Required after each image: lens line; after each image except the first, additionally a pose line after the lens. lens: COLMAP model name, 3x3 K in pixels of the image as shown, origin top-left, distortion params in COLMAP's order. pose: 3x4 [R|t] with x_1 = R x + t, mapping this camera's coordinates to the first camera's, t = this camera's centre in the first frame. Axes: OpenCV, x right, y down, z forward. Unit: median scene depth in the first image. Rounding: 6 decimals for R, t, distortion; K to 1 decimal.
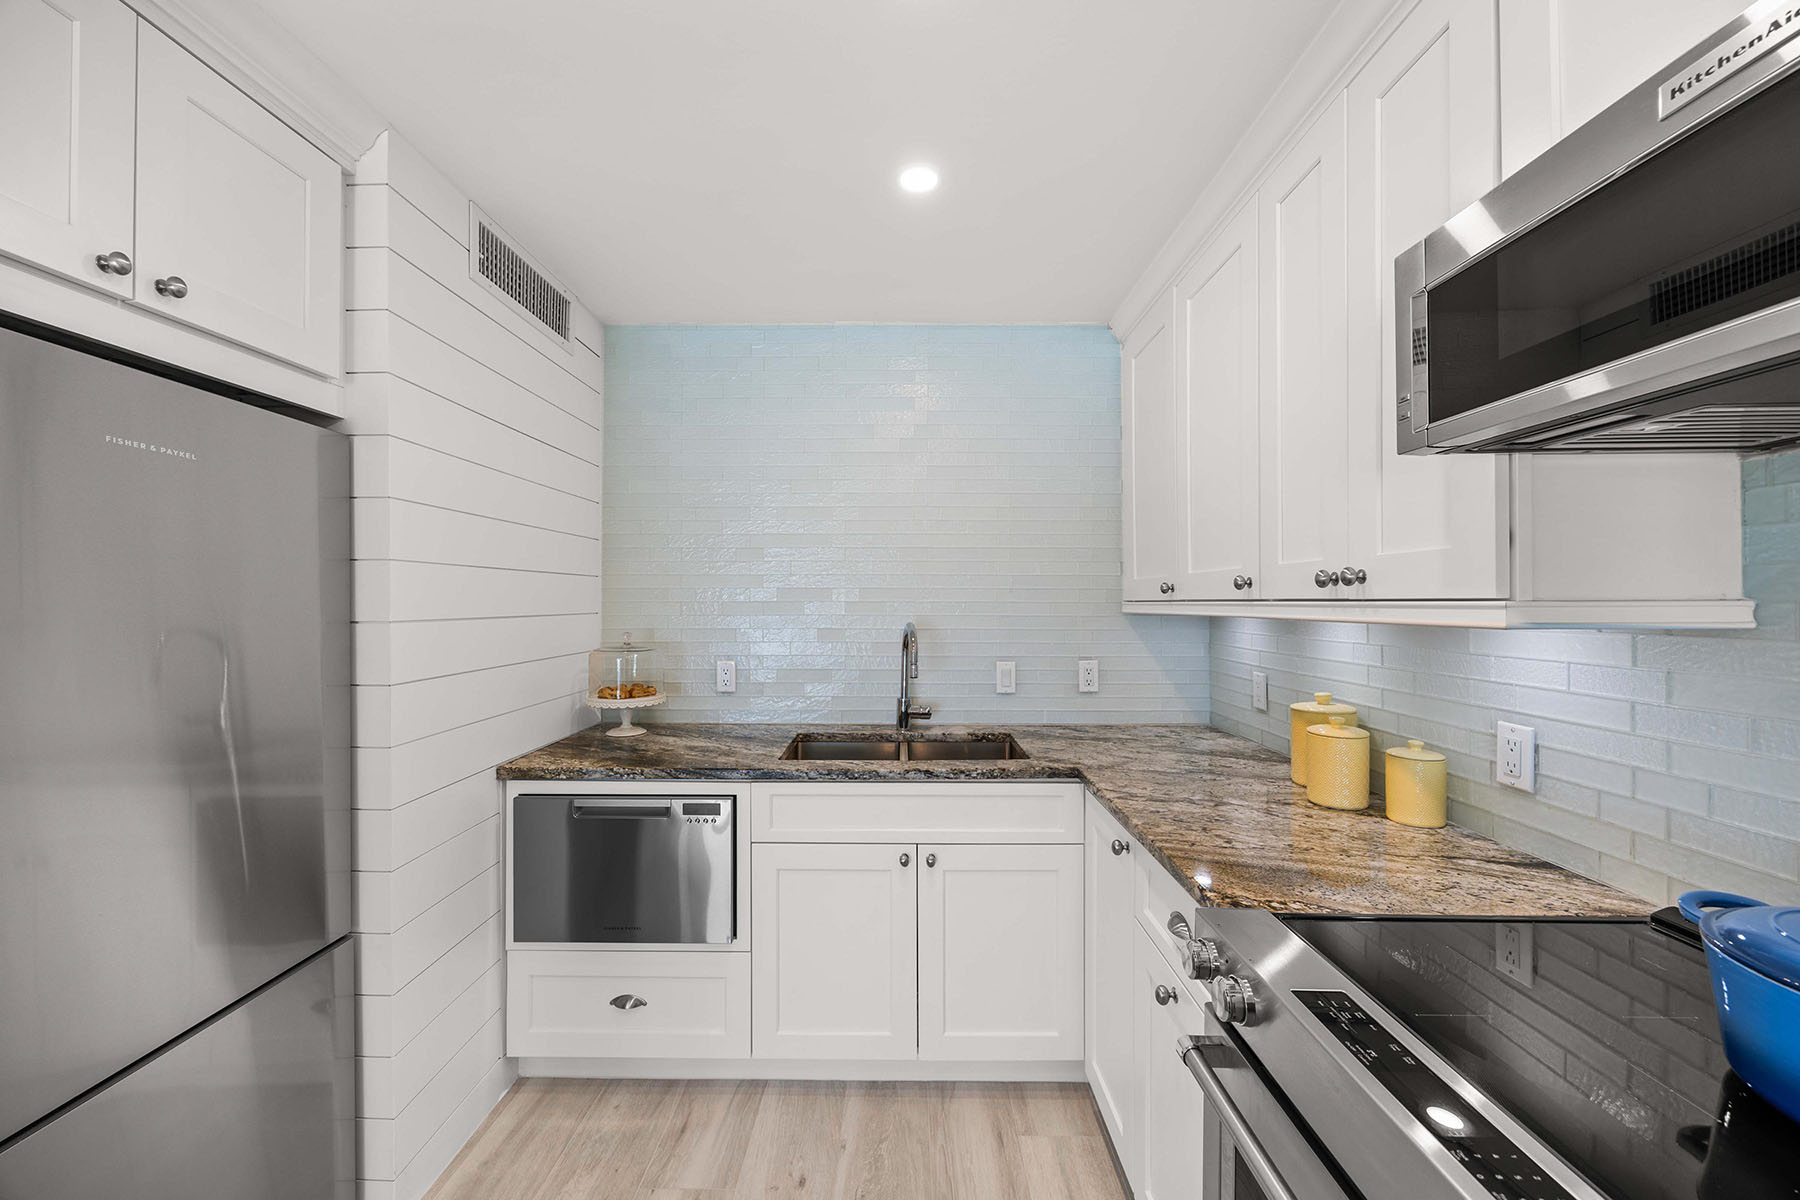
lens RADIAL K [[683.8, 0, 901.1], [0, 683.8, 603.9], [0, 0, 1]] dist [-0.001929, -0.000282]
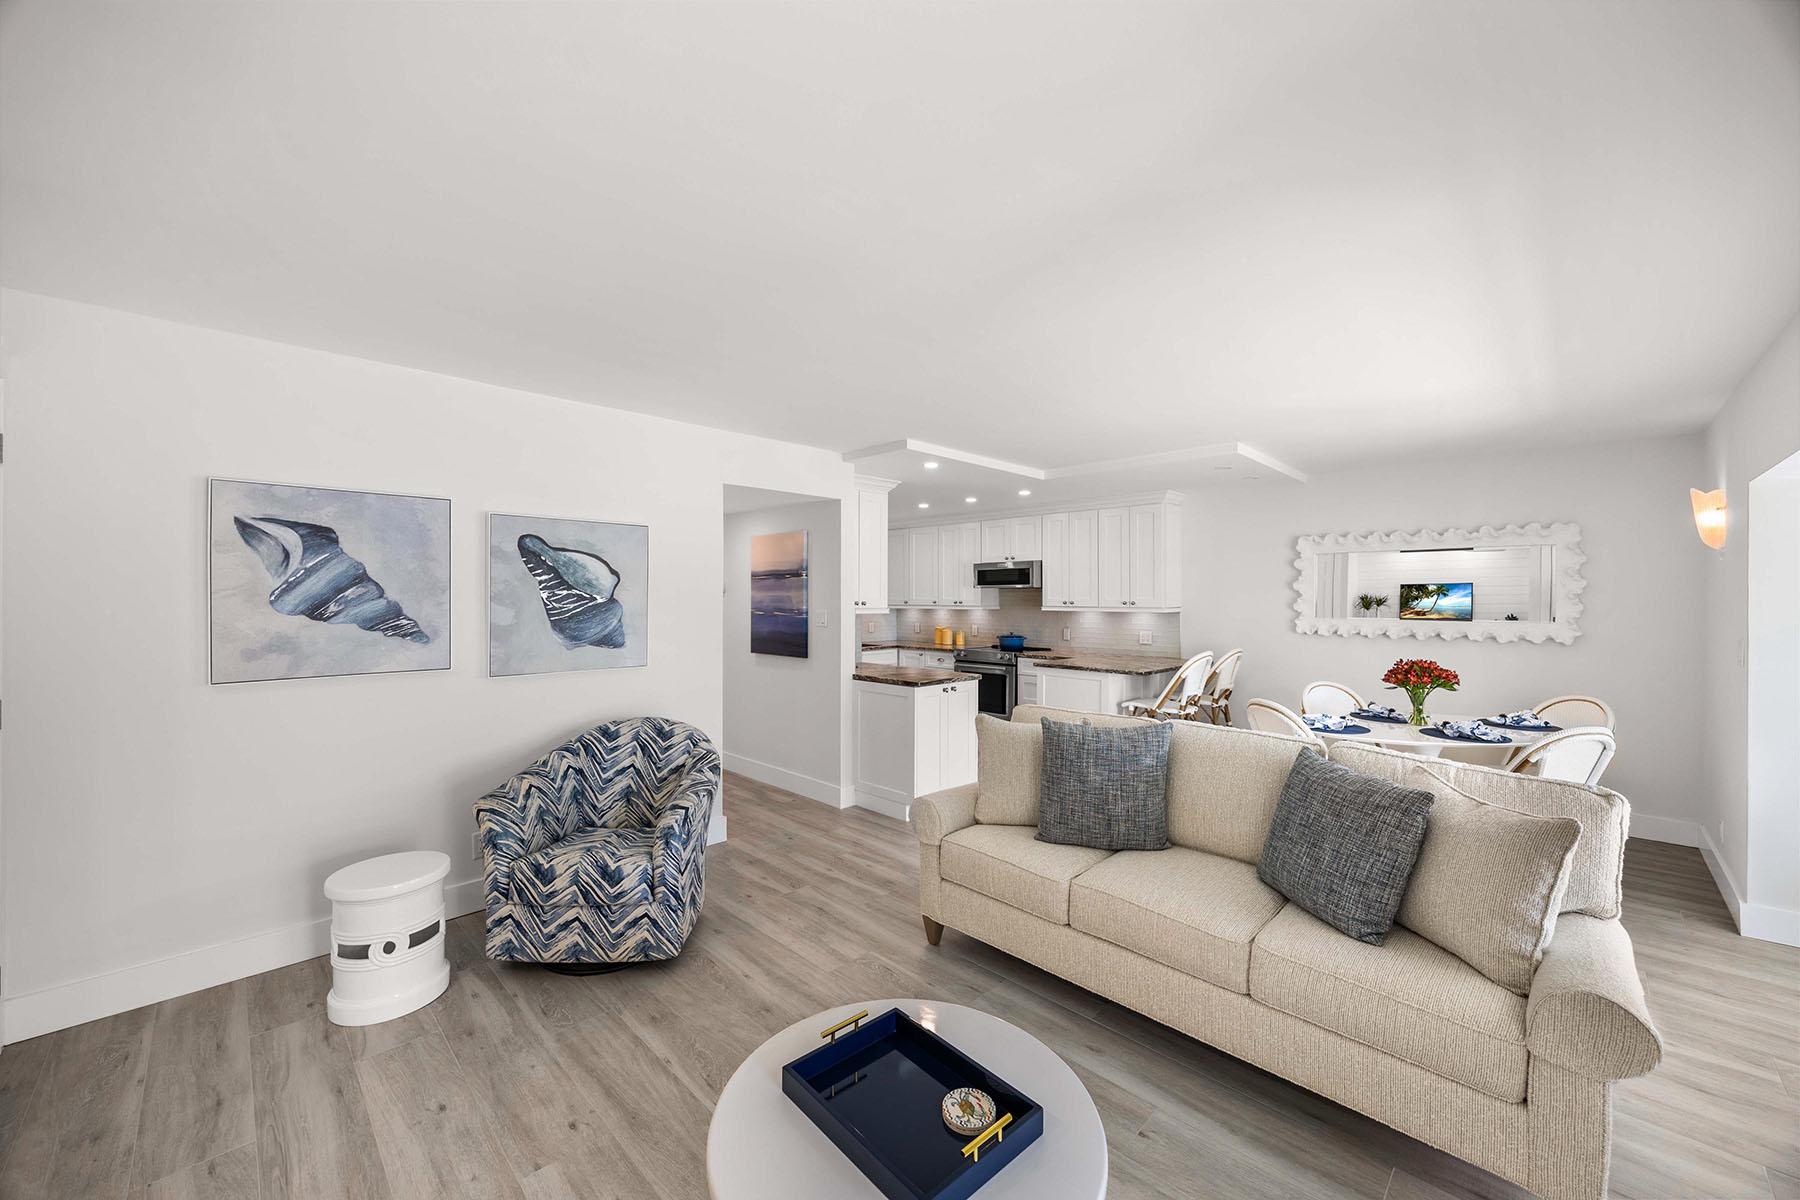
lens RADIAL K [[683.8, 0, 901.1], [0, 683.8, 603.9], [0, 0, 1]] dist [-0.001929, -0.000282]
pose [[0.691022, -0.003728, 0.722824, -3.176695], [-0.000855, 0.999982, 0.005976, -0.044720], [-0.722833, -0.004748, 0.691006, -2.200275]]
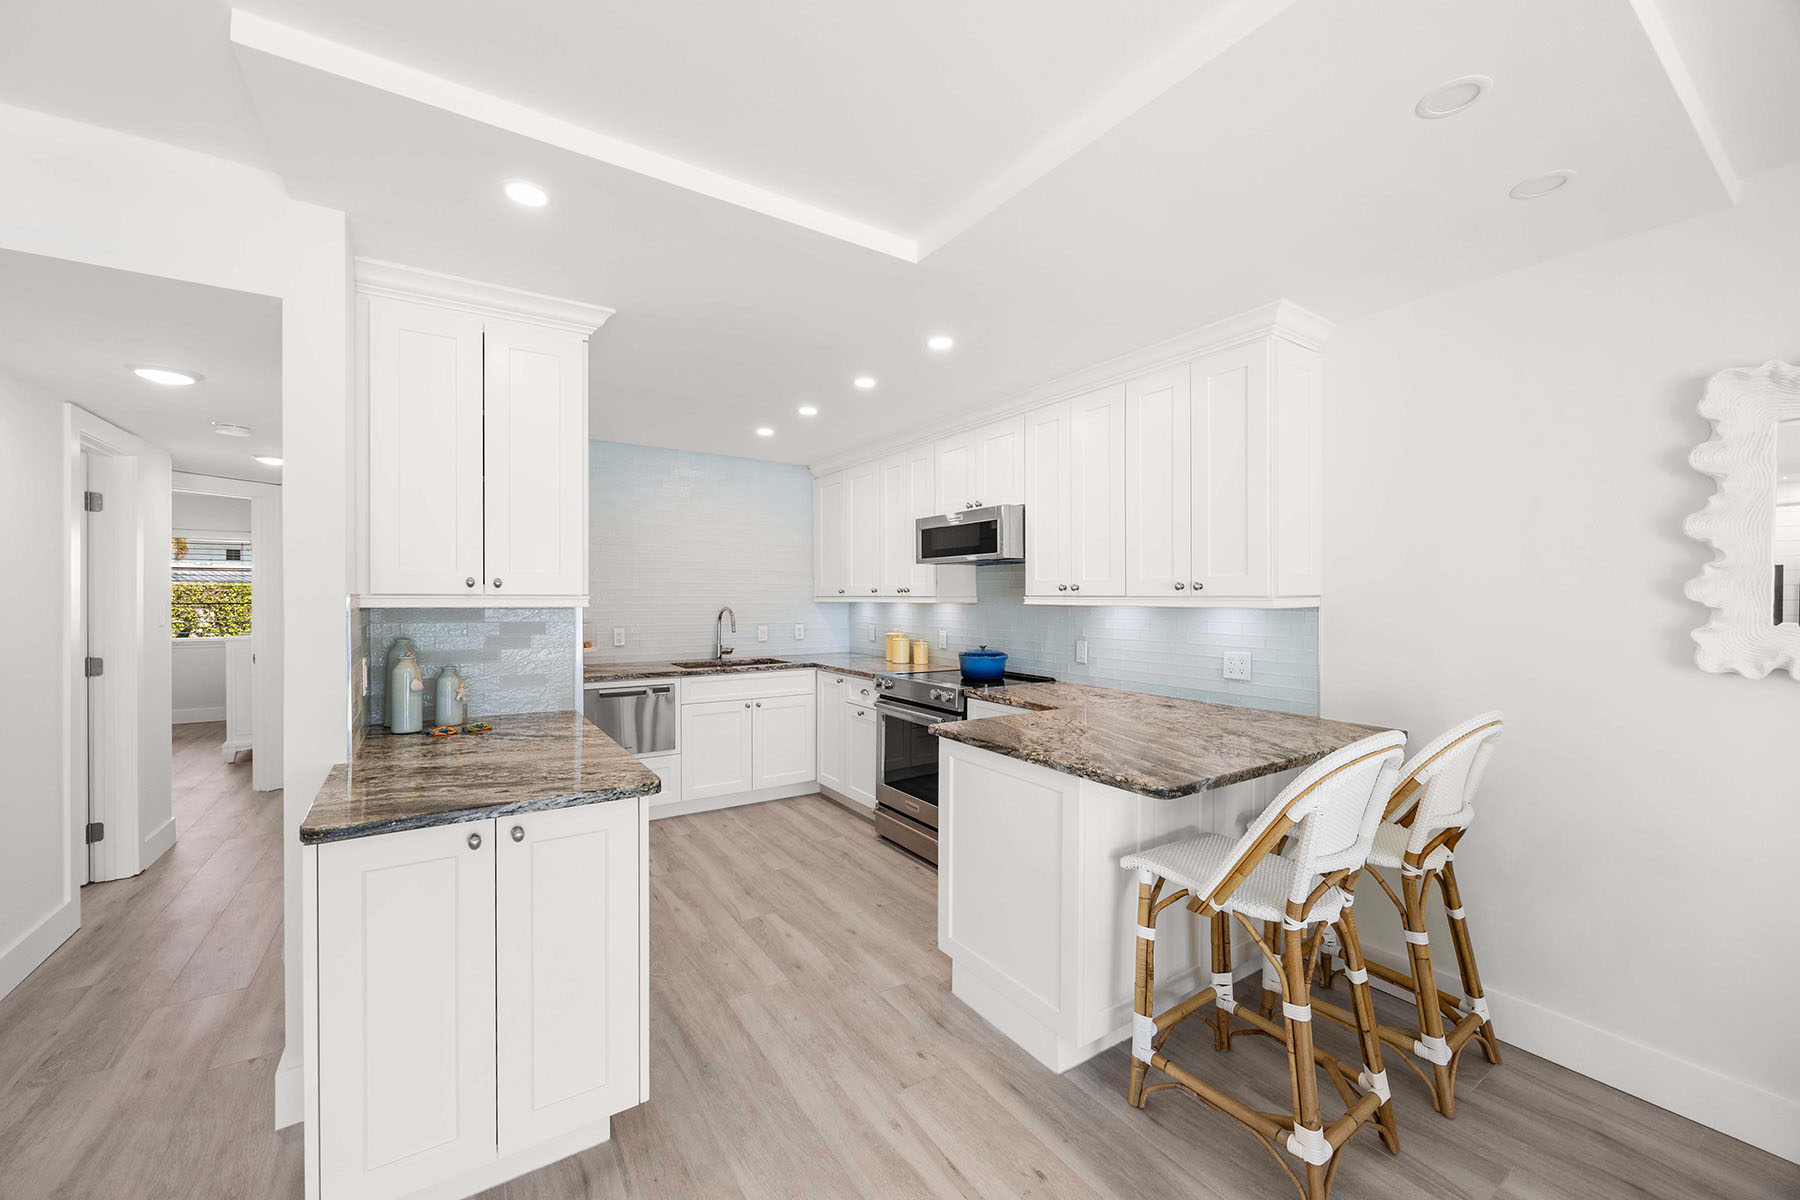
lens RADIAL K [[683.8, 0, 901.1], [0, 683.8, 603.9], [0, 0, 1]] dist [-0.001929, -0.000282]
pose [[0.826065, -0.002940, 0.563568, -1.031724], [-0.001809, 0.999967, 0.007869, 0.003422], [-0.563572, -0.007520, 0.826032, -1.452712]]
